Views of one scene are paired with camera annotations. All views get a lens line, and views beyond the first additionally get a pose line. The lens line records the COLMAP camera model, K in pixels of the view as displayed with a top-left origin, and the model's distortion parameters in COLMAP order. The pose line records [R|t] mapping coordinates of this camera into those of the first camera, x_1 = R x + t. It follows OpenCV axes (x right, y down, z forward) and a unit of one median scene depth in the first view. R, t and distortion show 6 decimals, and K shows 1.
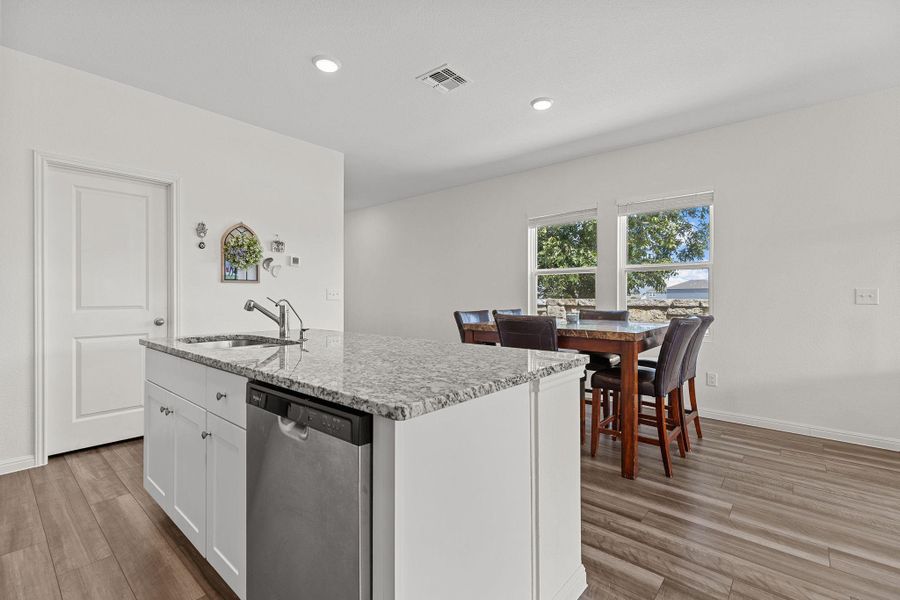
lens RADIAL K [[402.1, 0, 447.6], [0, 402.1, 296.8], [0, 0, 1]] dist [0.003103, 0.000107]
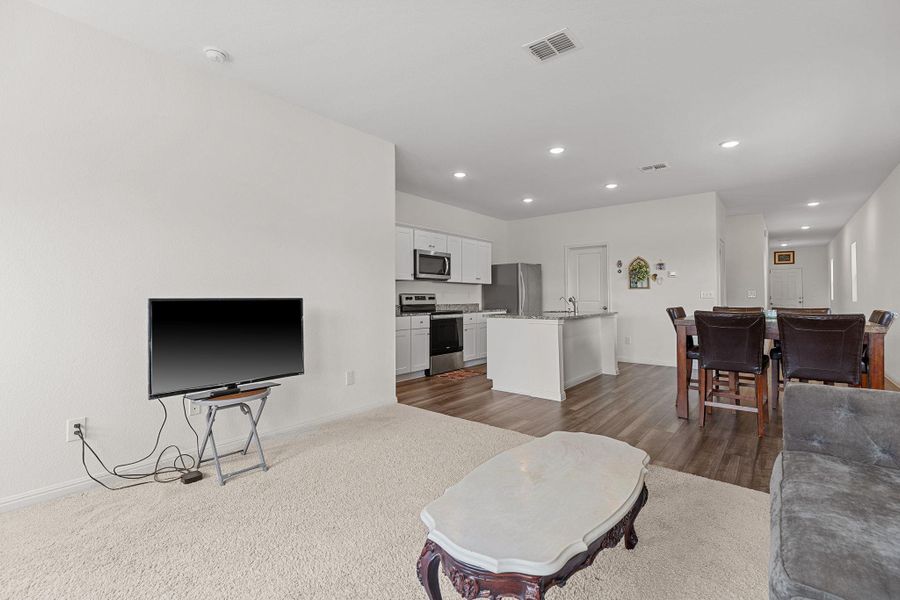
lens RADIAL K [[402.1, 0, 446.6], [0, 402.1, 300.4], [0, 0, 1]] dist [0.003103, 0.000107]
pose [[0.021933, 0.002676, -0.999756, 1.381107], [0.002753, 0.999992, 0.002737, 0.010143], [0.999756, -0.002812, 0.021926, 0.077733]]
